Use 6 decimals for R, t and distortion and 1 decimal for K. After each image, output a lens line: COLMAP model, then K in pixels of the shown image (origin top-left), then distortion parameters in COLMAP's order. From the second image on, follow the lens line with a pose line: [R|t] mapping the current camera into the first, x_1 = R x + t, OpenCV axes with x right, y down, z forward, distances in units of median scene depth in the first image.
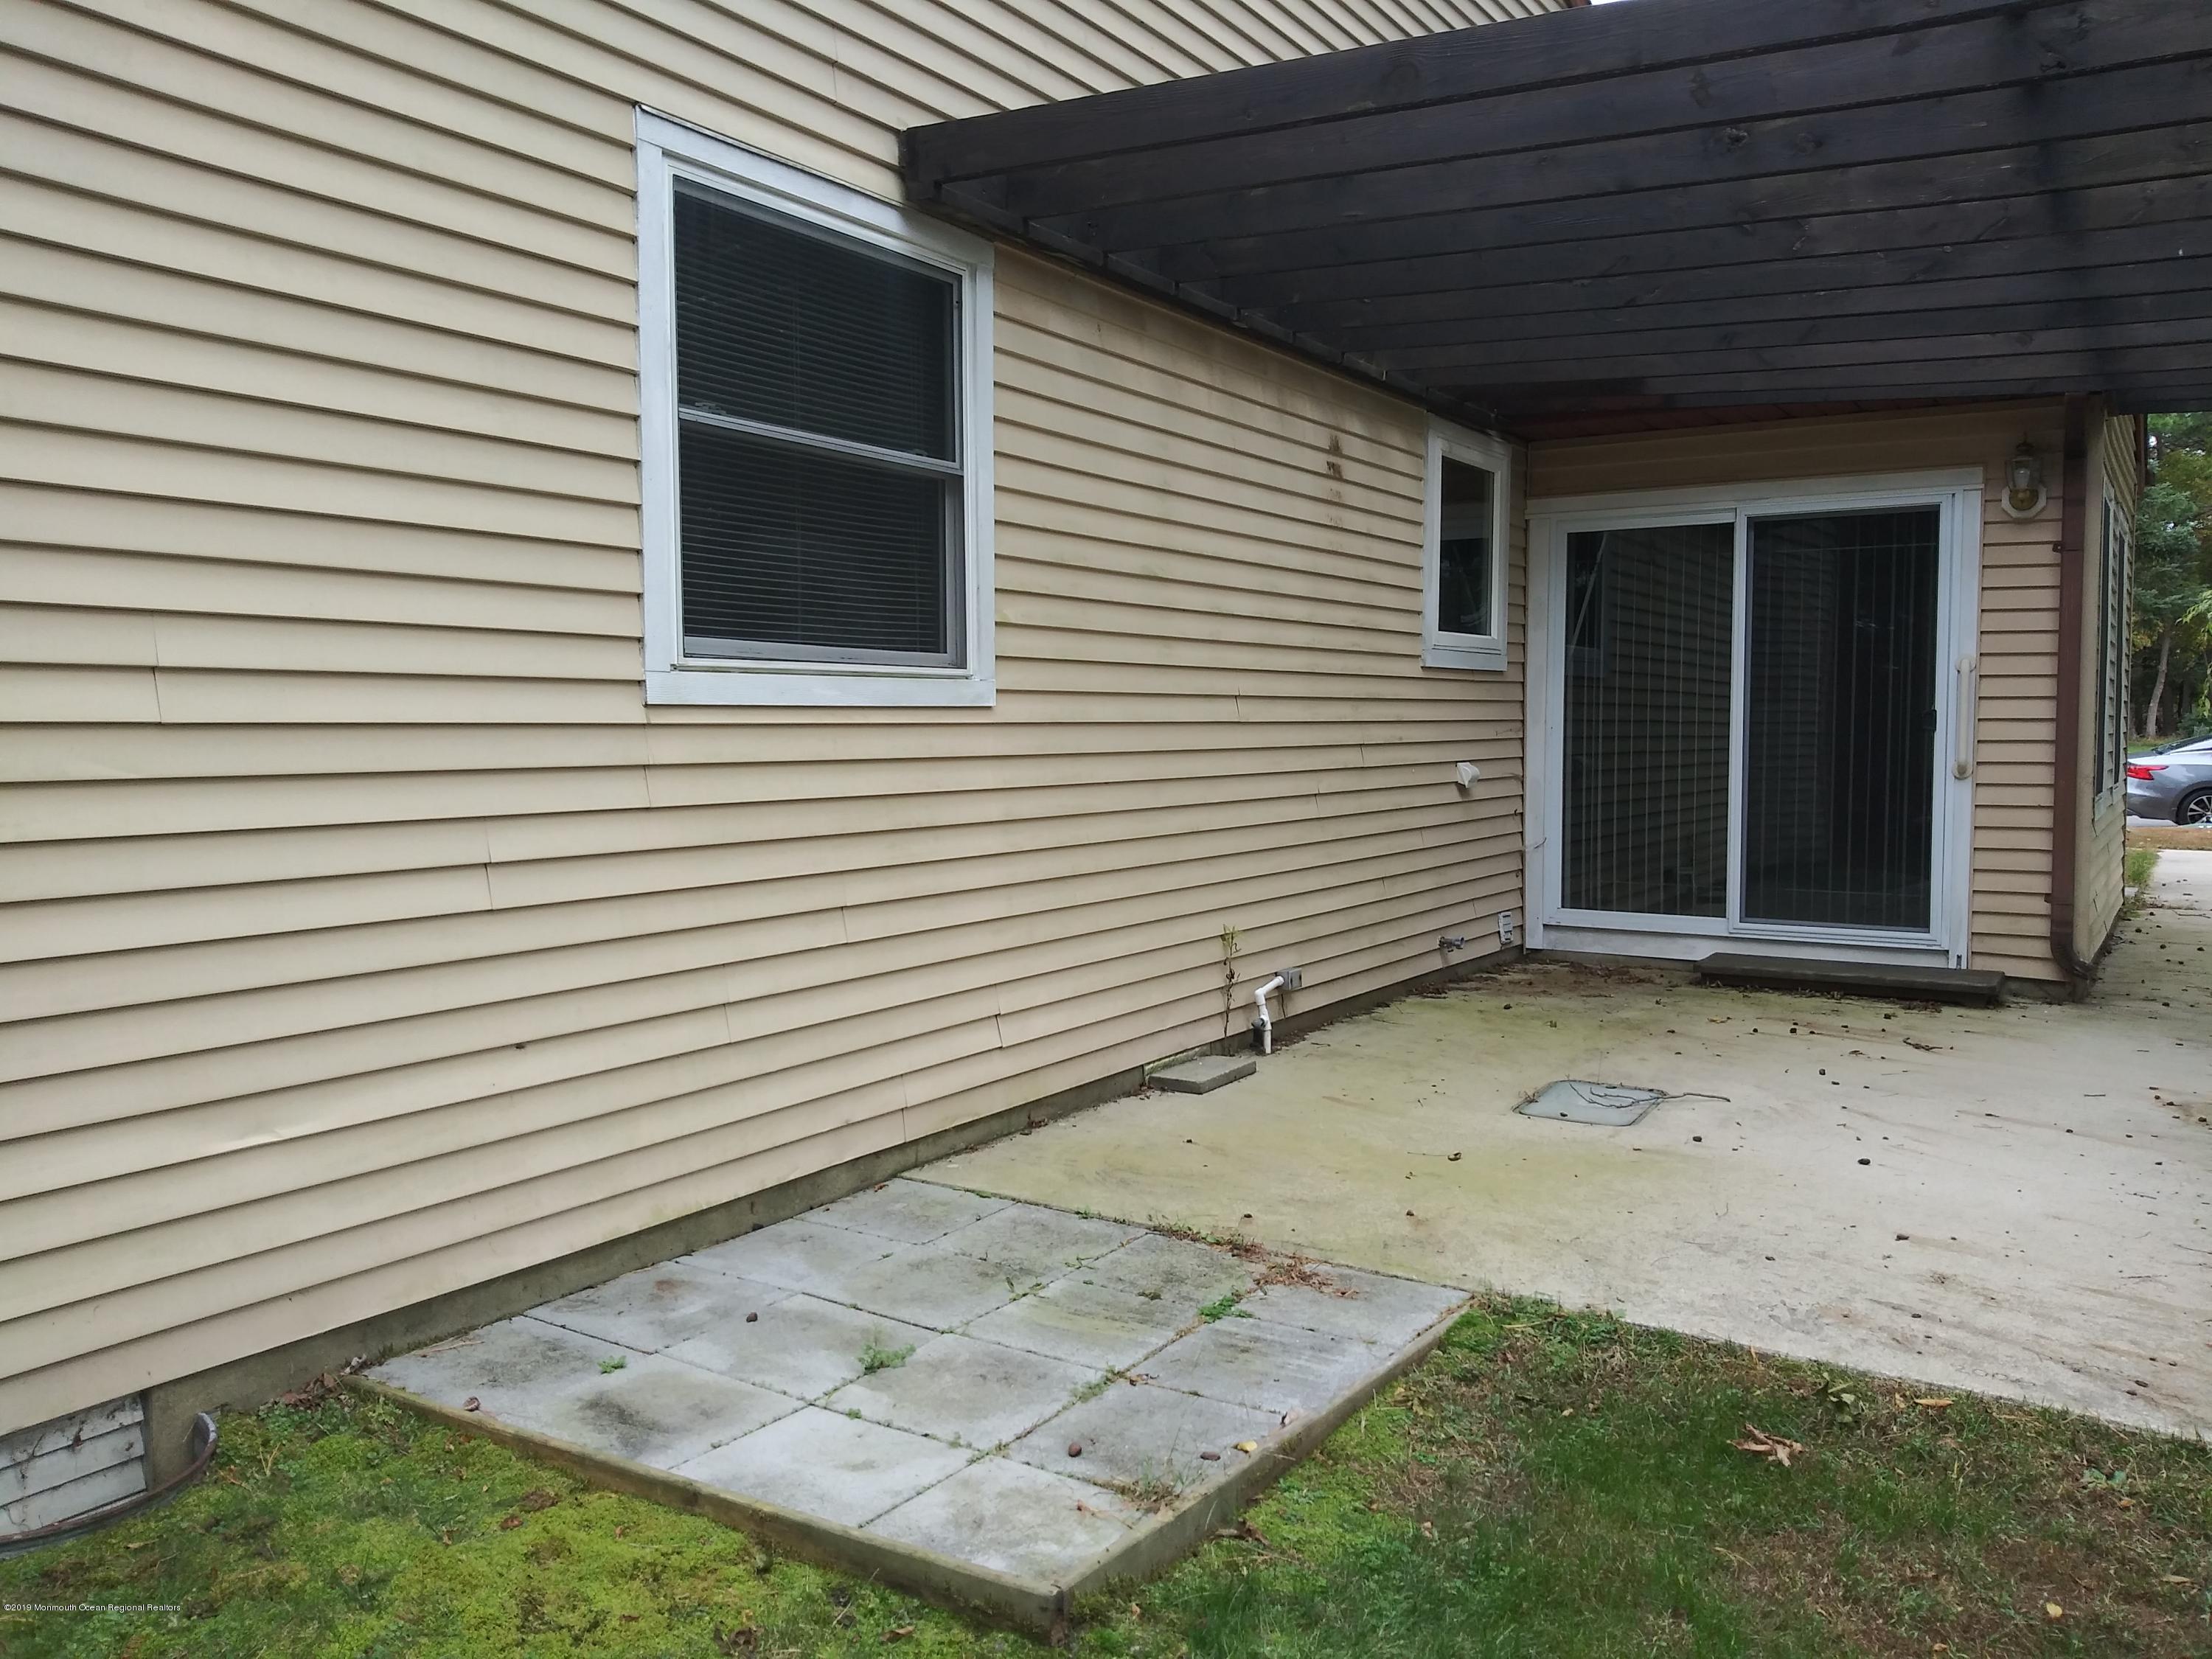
lens RADIAL K [[1832.8, 0, 1106.0], [0, 1832.8, 829.5], [0, 0, 1]] dist [0.085142, -0.001442]
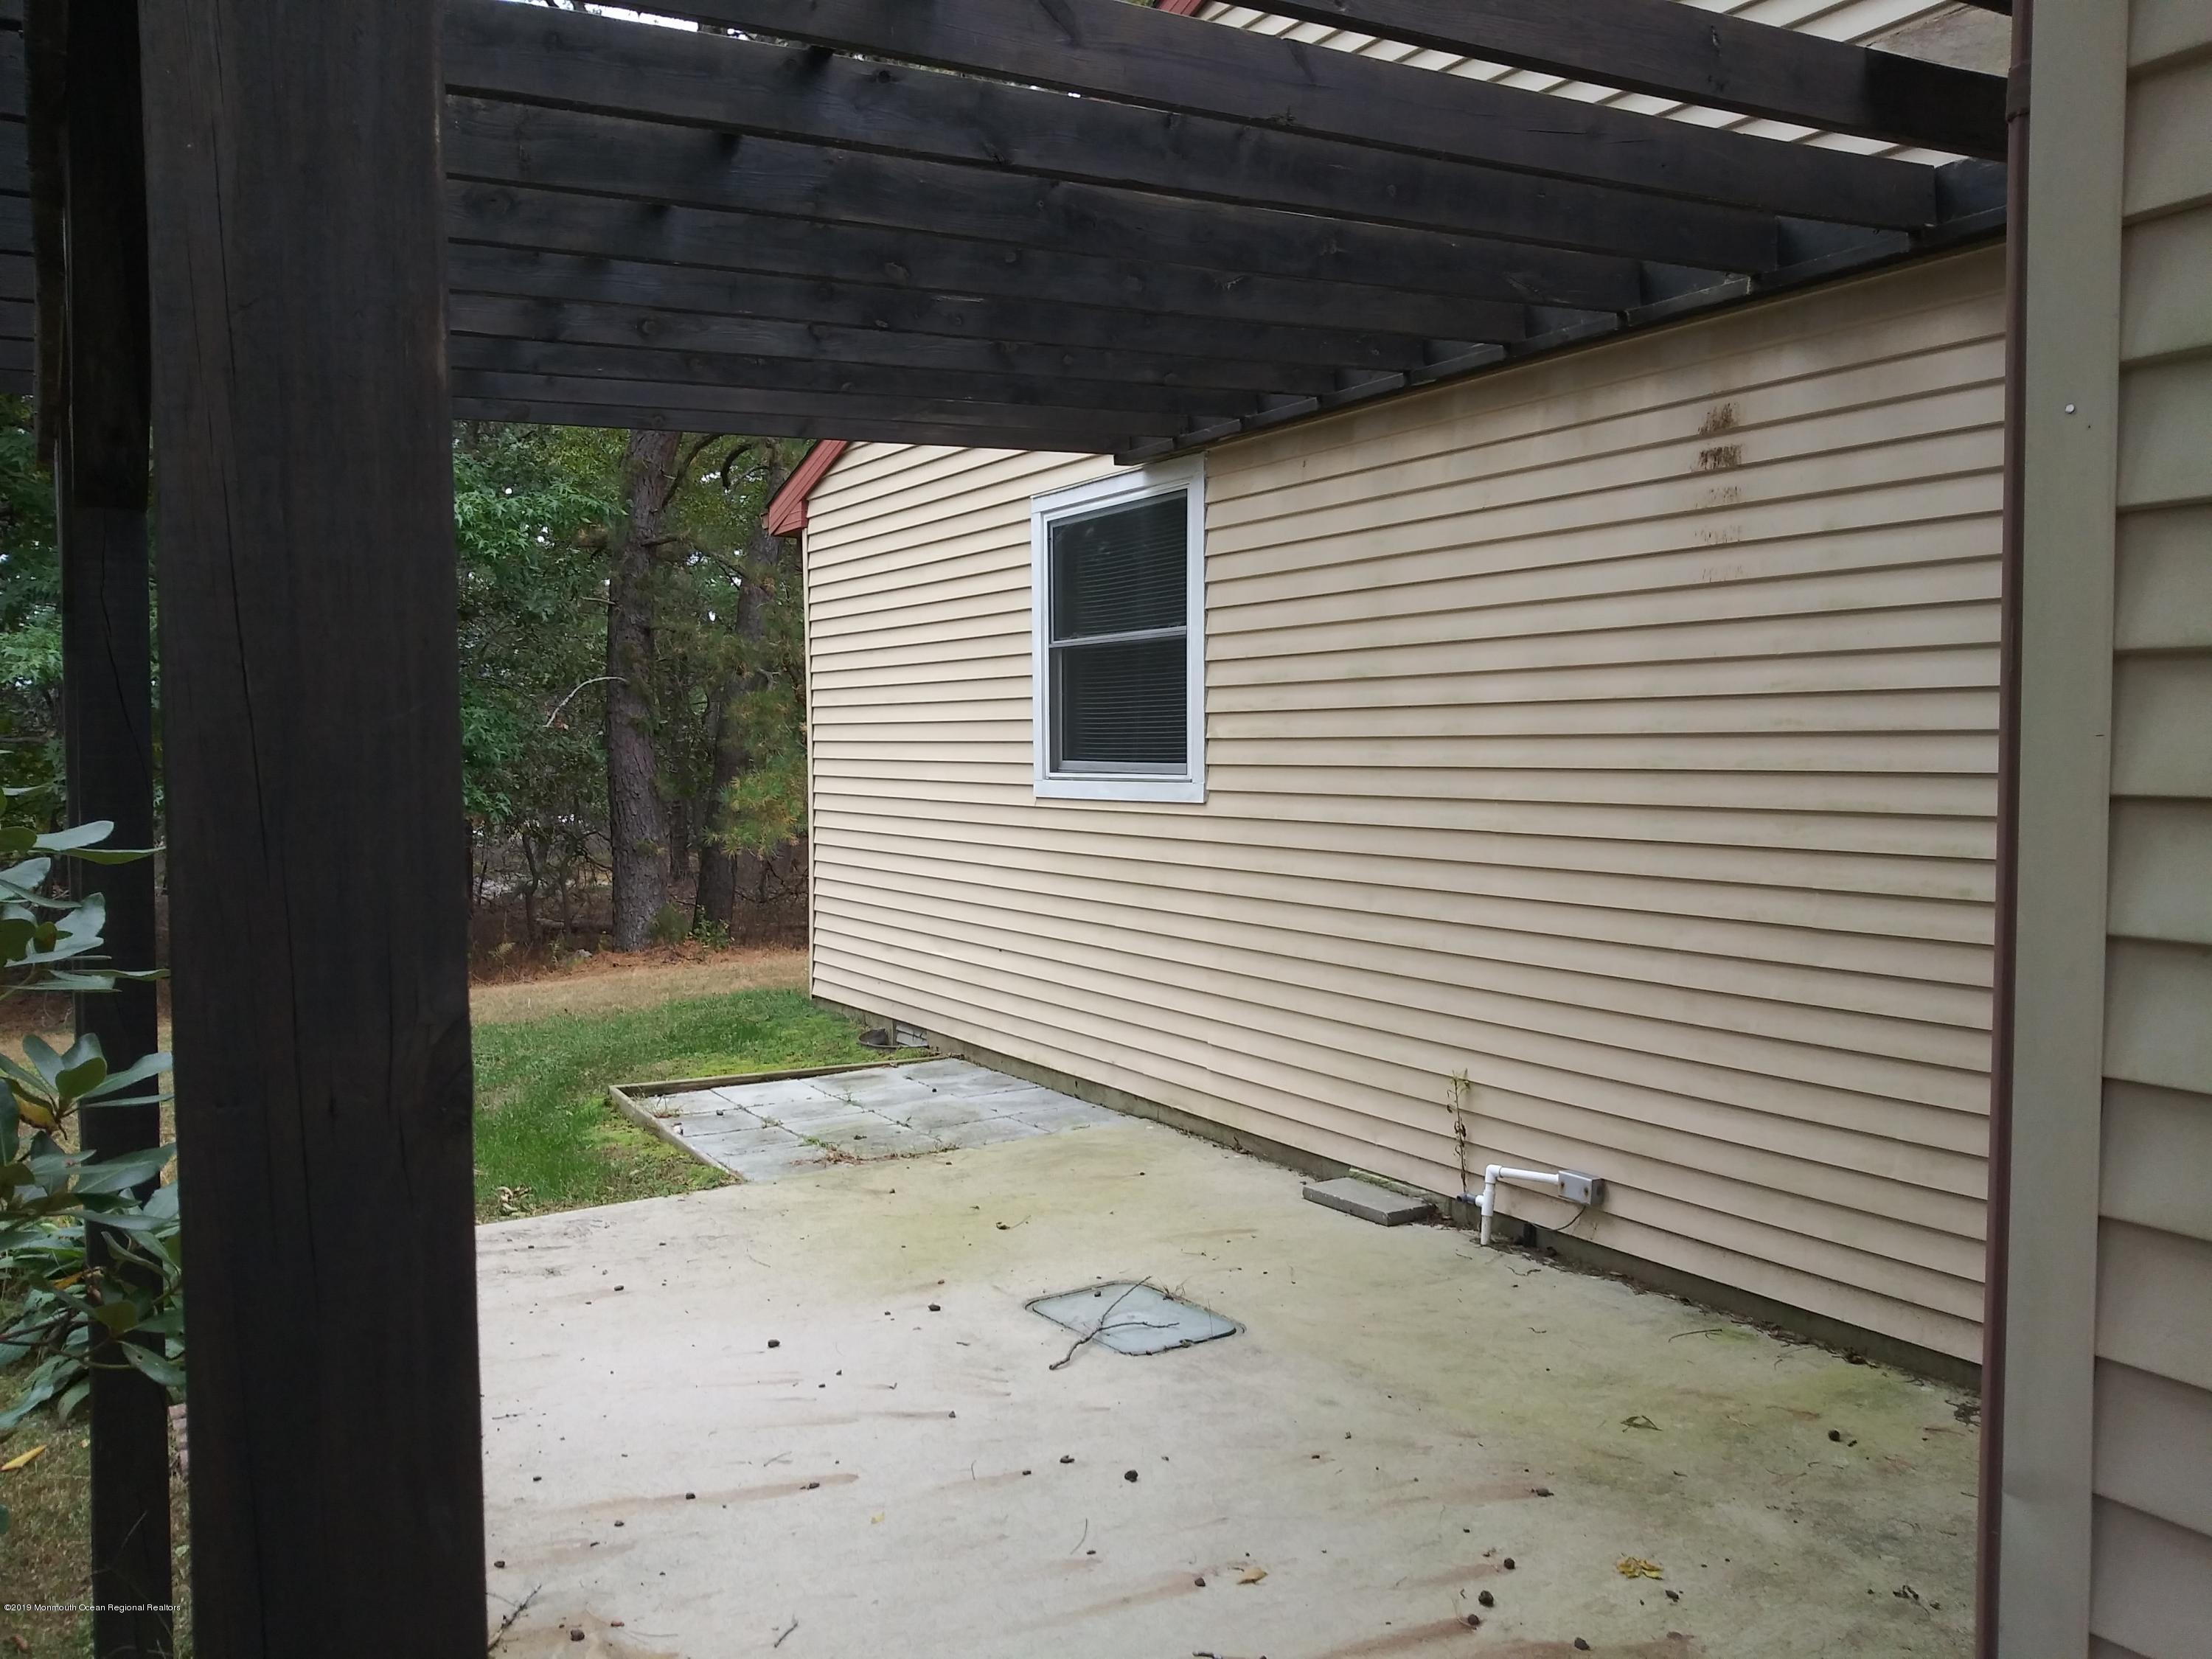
lens RADIAL K [[1832.8, 0, 1106.0], [0, 1832.8, 829.5], [0, 0, 1]] dist [0.085142, -0.001442]
pose [[-0.489199, 0.041165, -0.871200, 1.152402], [-0.049757, 0.995942, 0.074998, -0.148983], [0.870752, 0.080037, -0.485165, 1.636140]]
